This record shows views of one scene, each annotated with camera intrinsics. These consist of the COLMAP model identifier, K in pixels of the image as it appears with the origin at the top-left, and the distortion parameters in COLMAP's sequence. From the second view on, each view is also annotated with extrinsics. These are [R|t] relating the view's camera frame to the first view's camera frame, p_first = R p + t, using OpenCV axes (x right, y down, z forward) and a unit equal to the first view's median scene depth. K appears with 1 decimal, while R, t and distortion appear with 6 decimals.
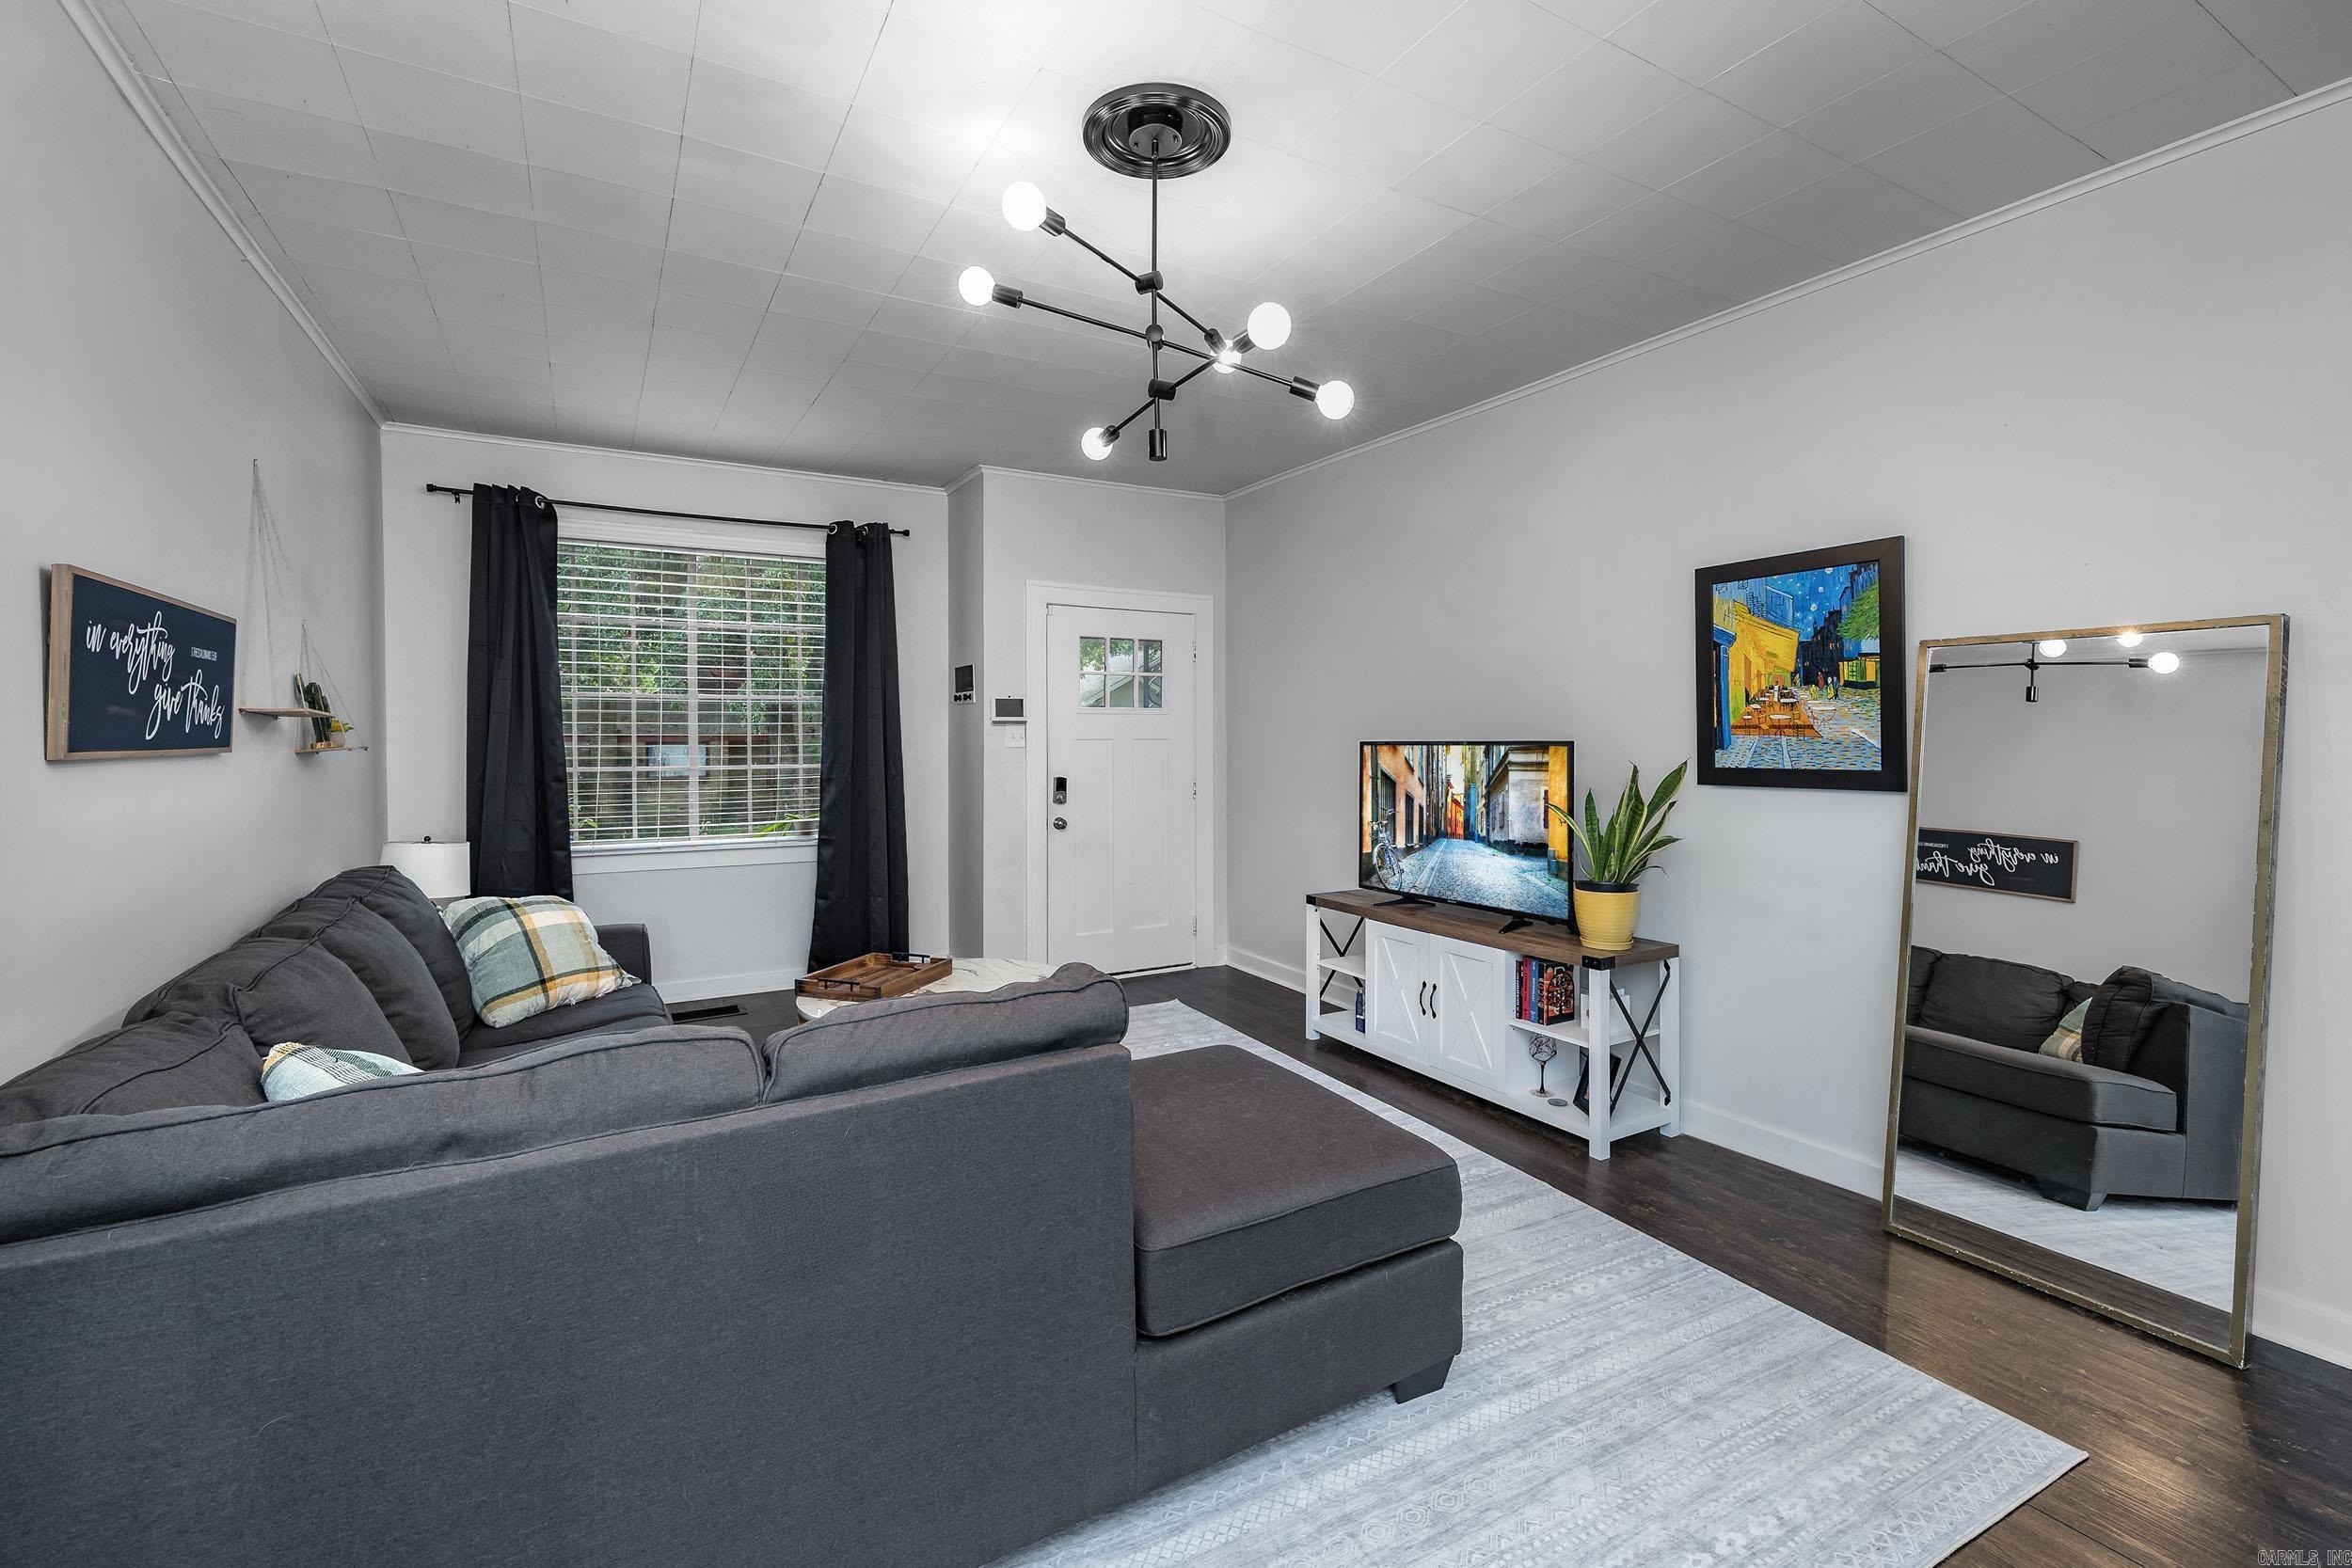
lens RADIAL K [[993.4, 0, 1177.2], [0, 993.4, 701.5], [0, 0, 1]] dist [-0.003187, -0.000122]
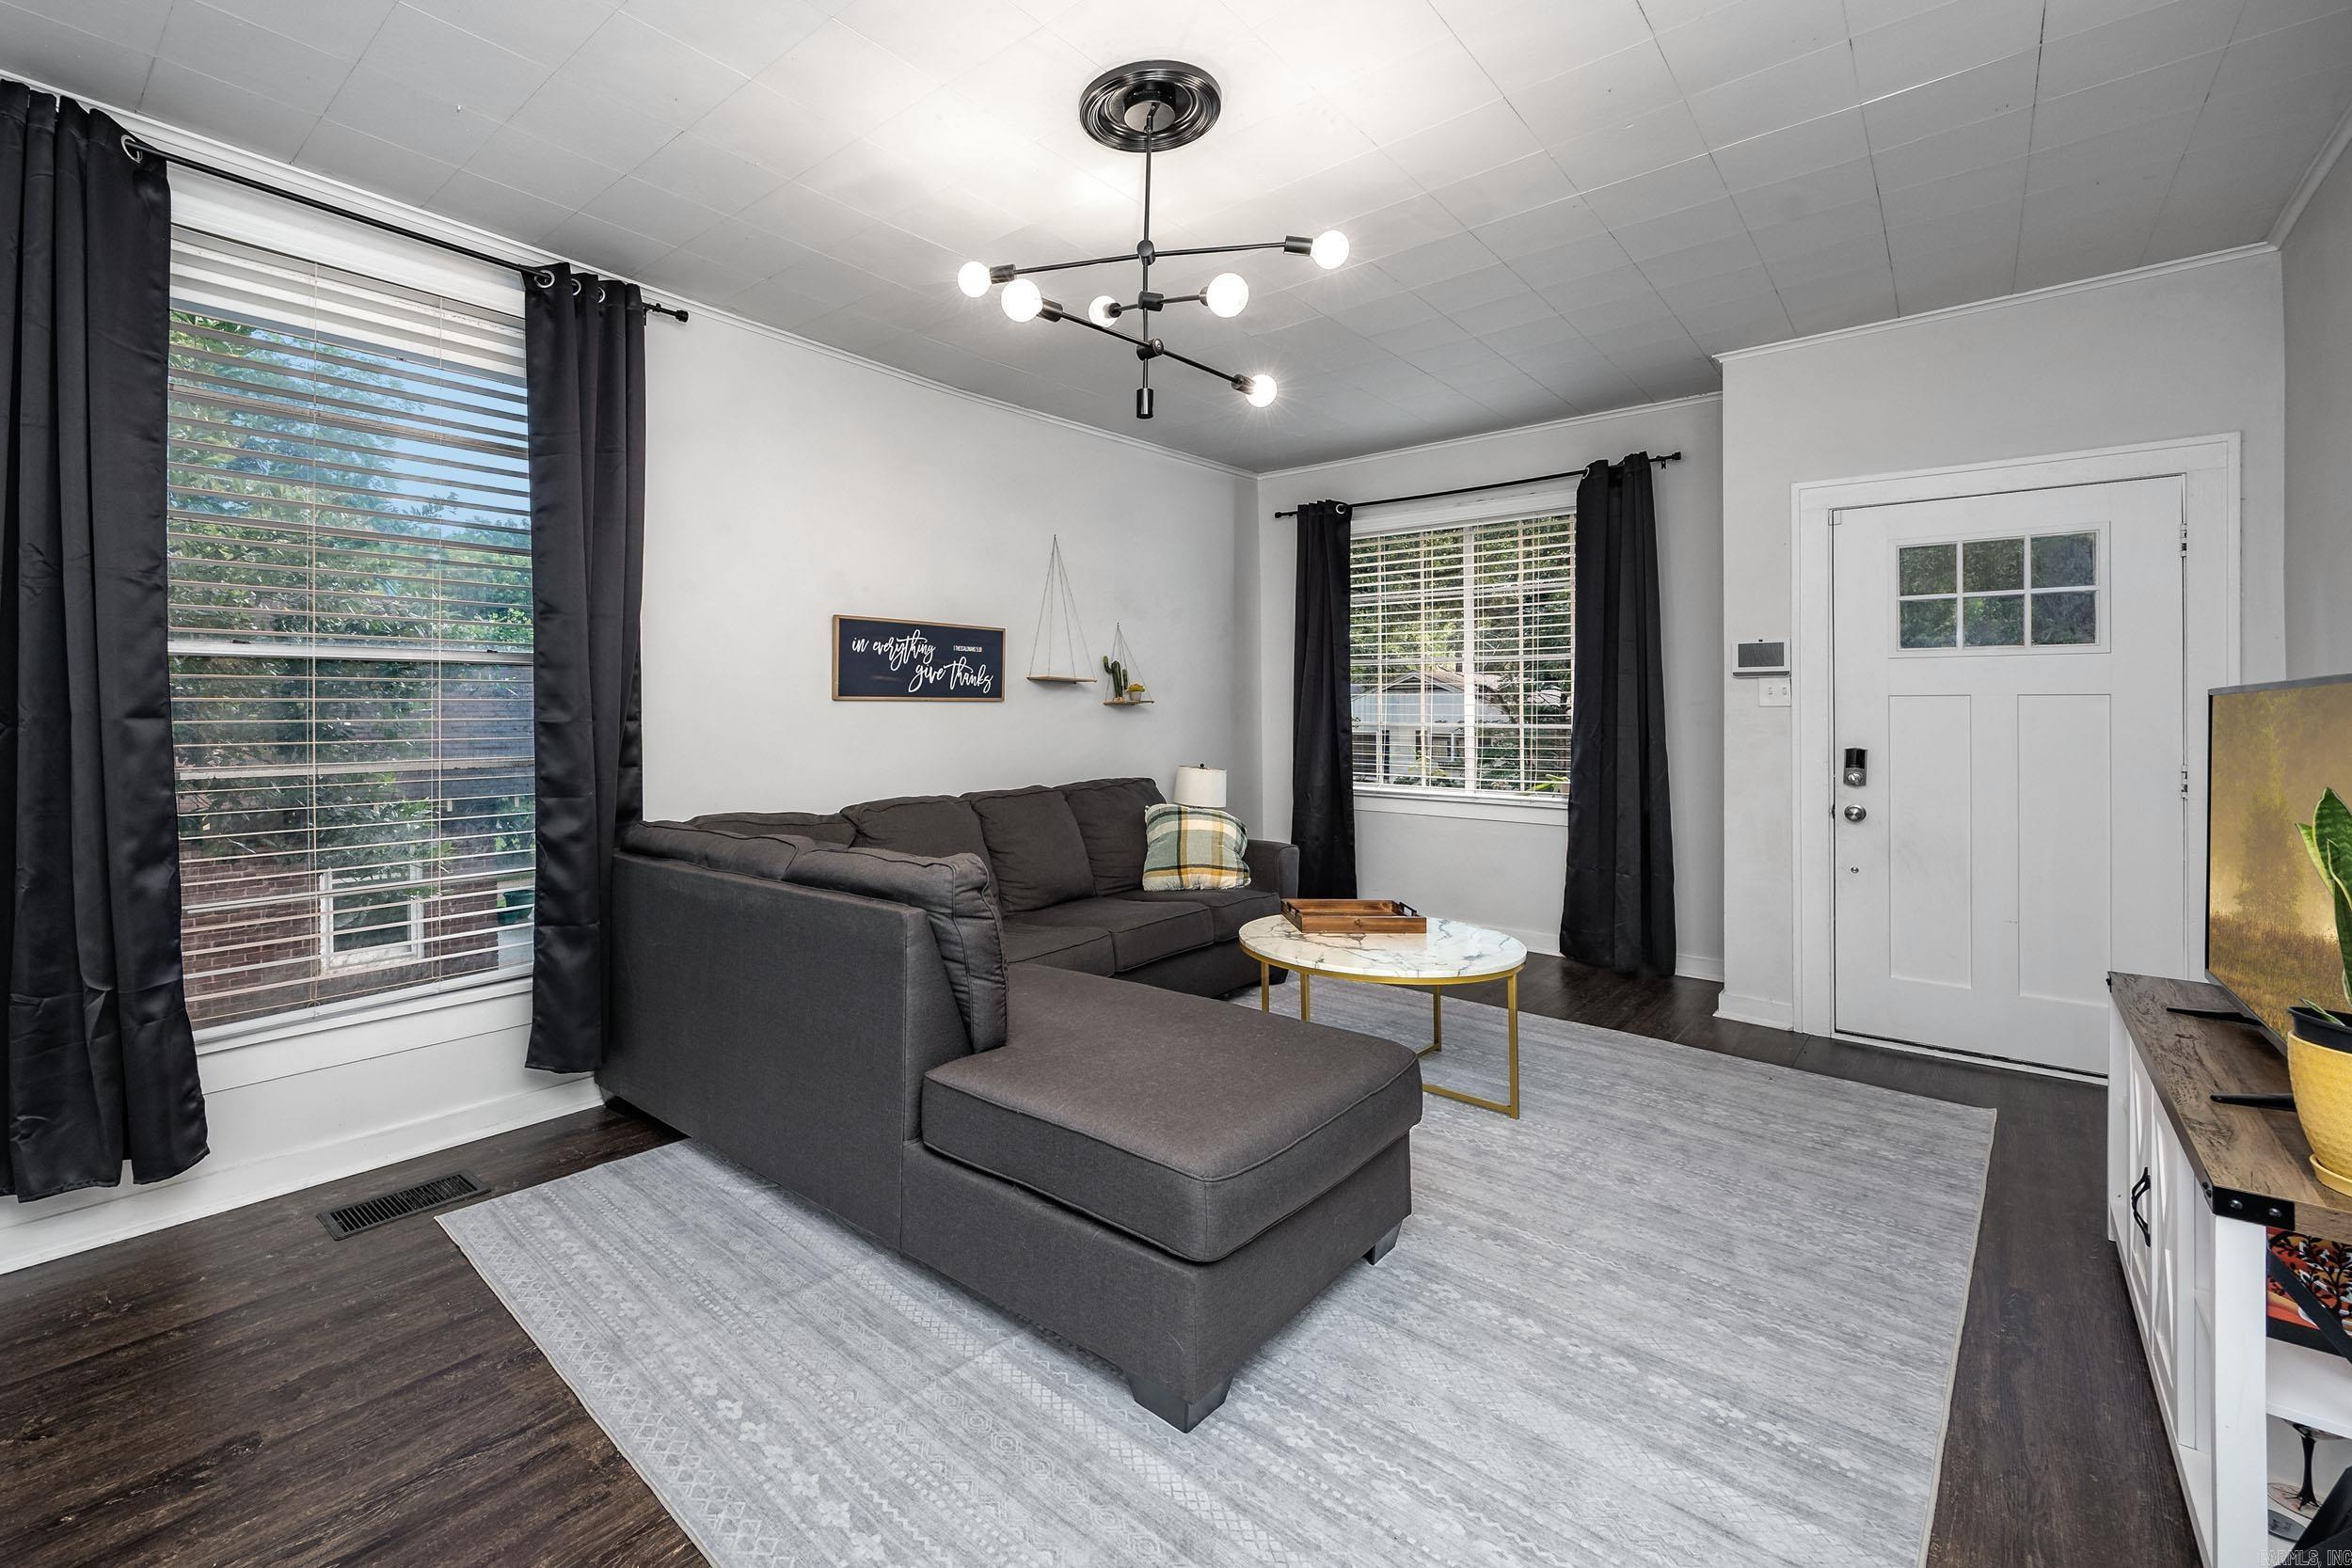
lens RADIAL K [[1008.7, 0, 1082.6], [0, 1008.7, 684.8], [0, 0, 1]] dist [0.000411, 0.000032]
pose [[0.325471, -0.018840, -0.945364, 0.728946], [0.031010, 0.999476, -0.009242, 0.036328], [0.945043, -0.026308, 0.325885, 0.441887]]
